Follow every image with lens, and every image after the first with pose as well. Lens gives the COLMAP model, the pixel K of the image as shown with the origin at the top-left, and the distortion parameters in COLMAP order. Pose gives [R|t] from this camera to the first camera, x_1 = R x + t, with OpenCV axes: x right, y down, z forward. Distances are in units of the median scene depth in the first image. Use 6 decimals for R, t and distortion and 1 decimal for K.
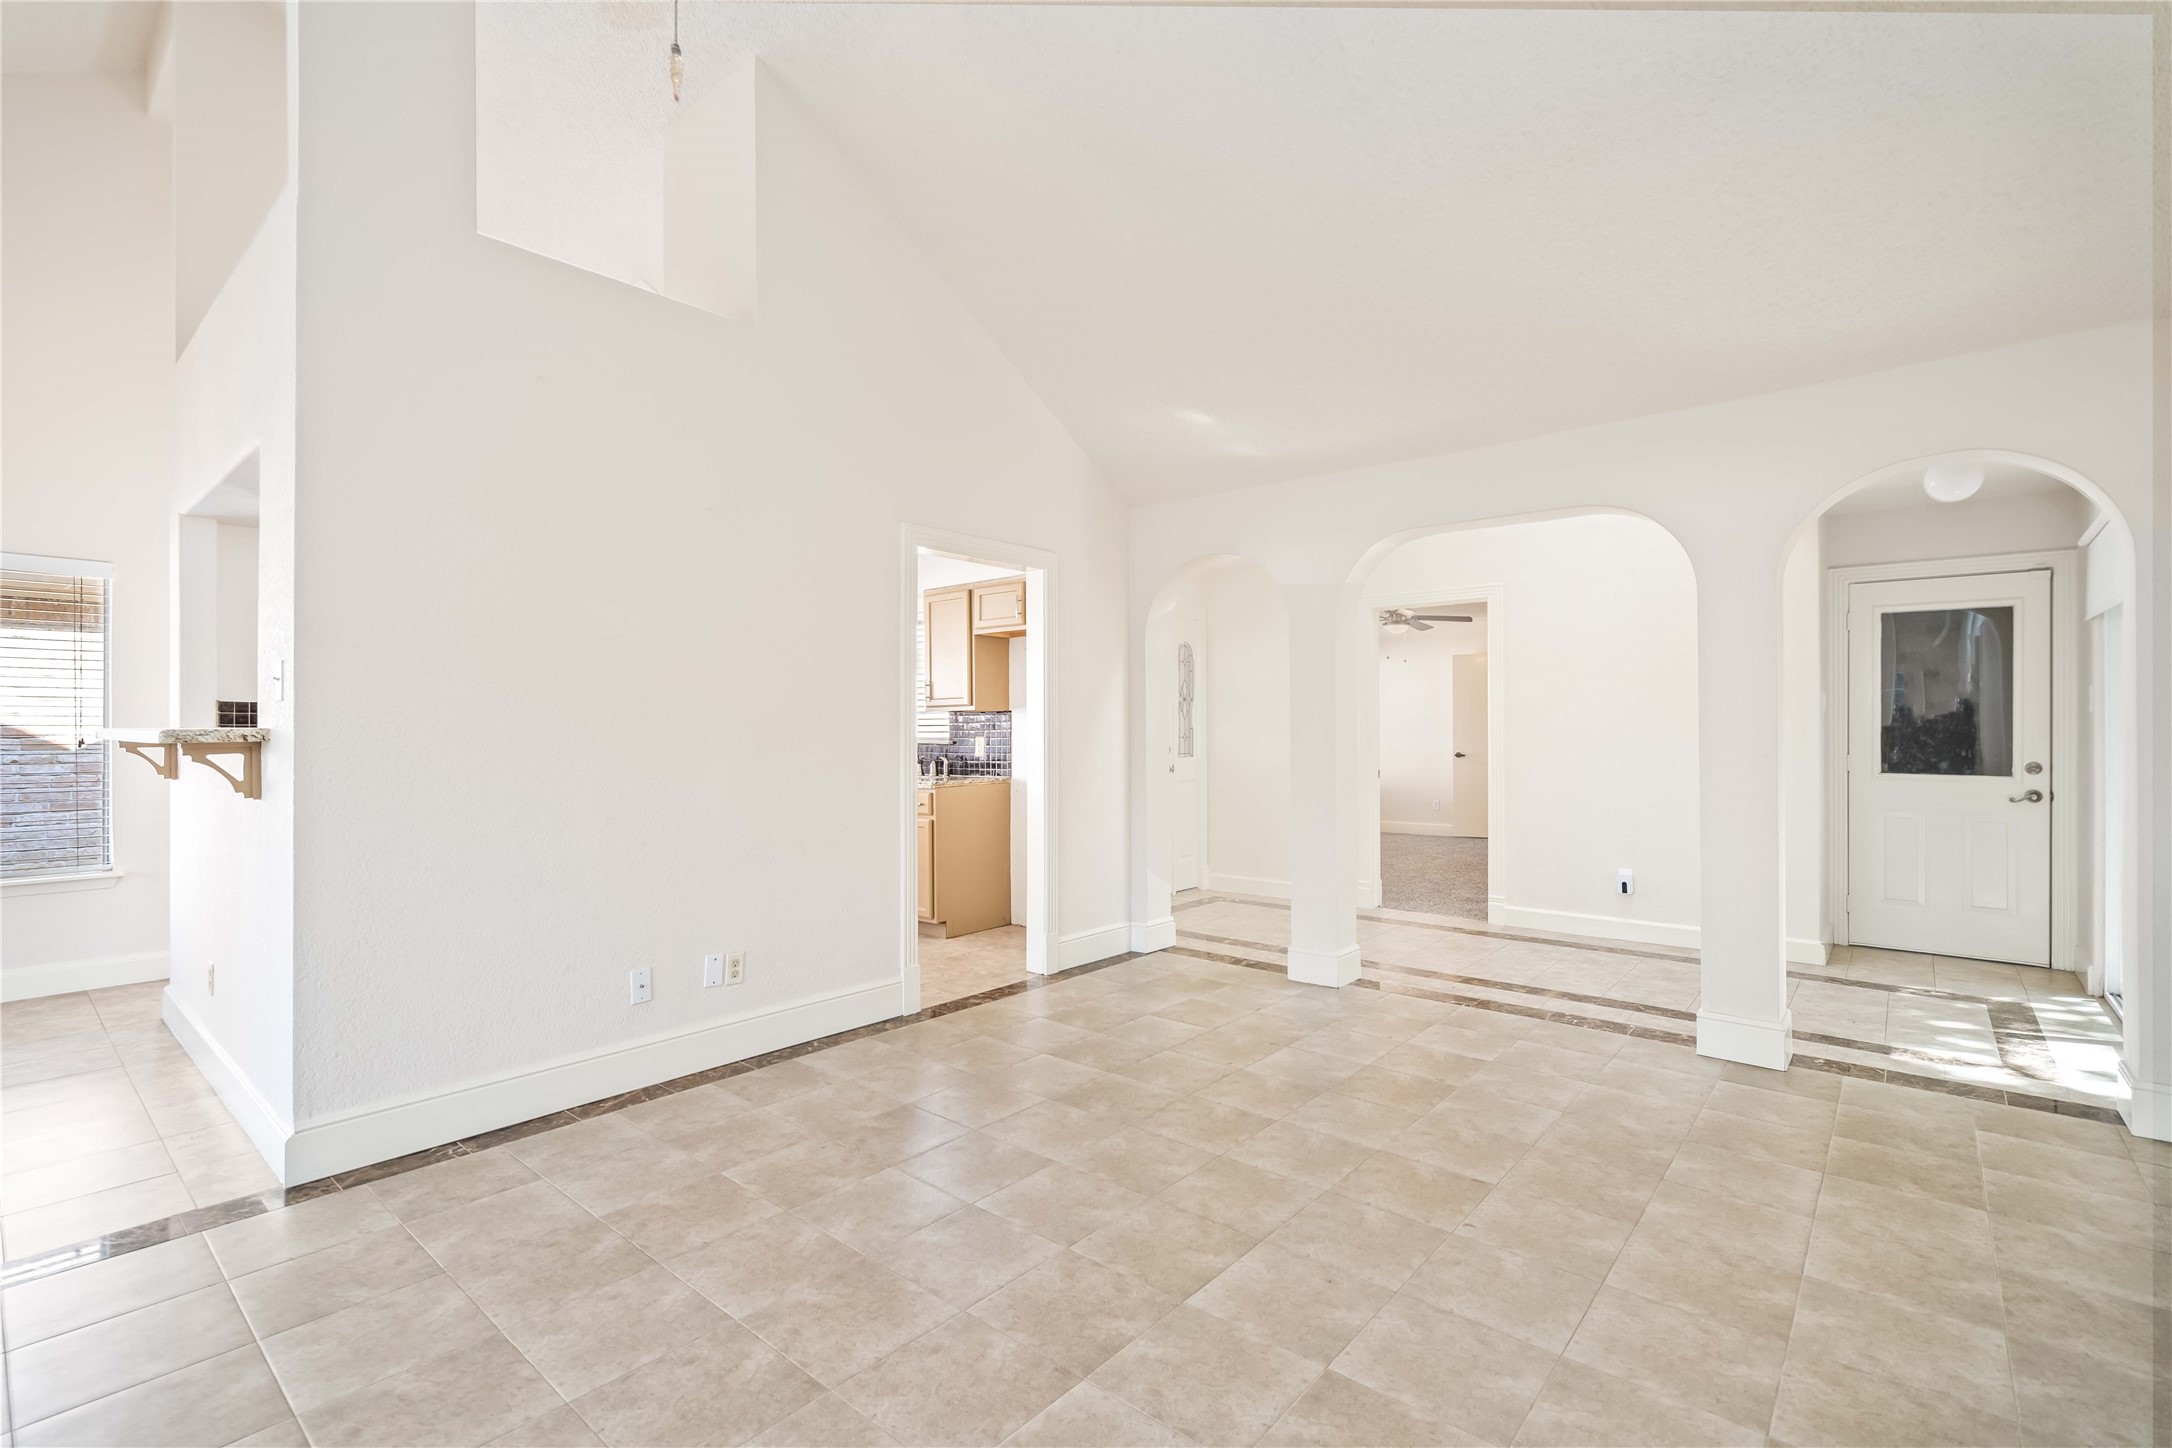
lens RADIAL K [[976.2, 0, 1069.1], [0, 976.2, 724.3], [0, 0, 1]] dist [-0.001504, 0.000596]
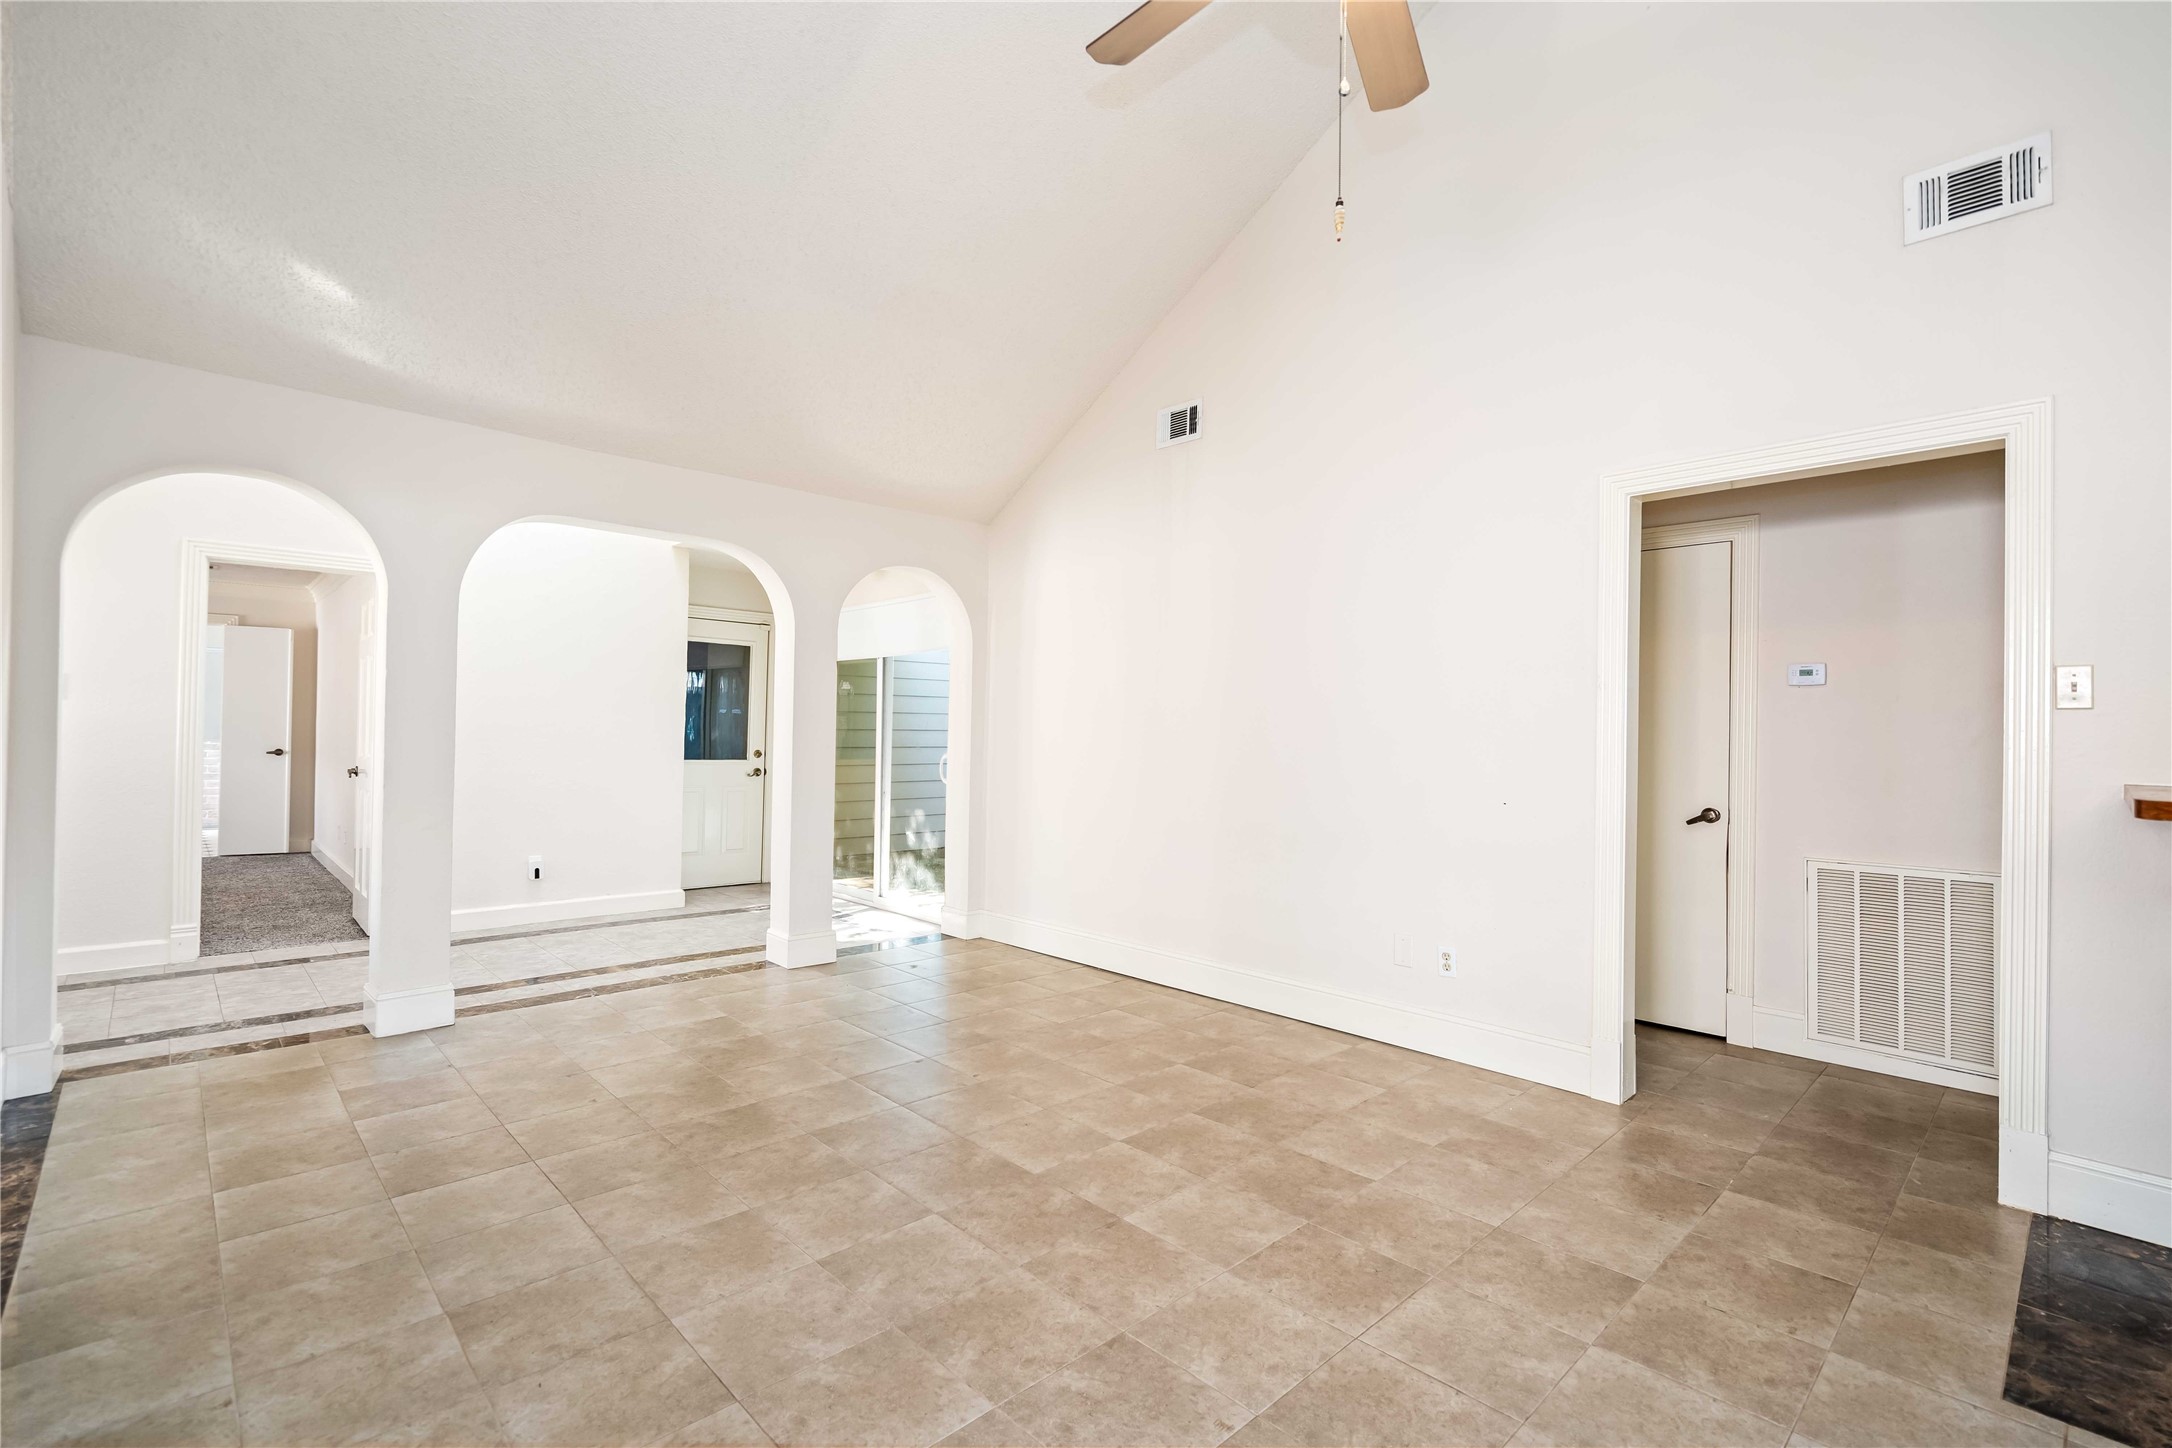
lens RADIAL K [[976.2, 0, 1085.9], [0, 976.2, 721.6], [0, 0, 1]] dist [-0.001504, 0.000596]
pose [[0.092491, 0.015305, 0.995596, -0.711270], [-0.021438, 0.999681, -0.013376, 0.005544], [-0.995483, -0.020106, 0.092789, 0.501046]]
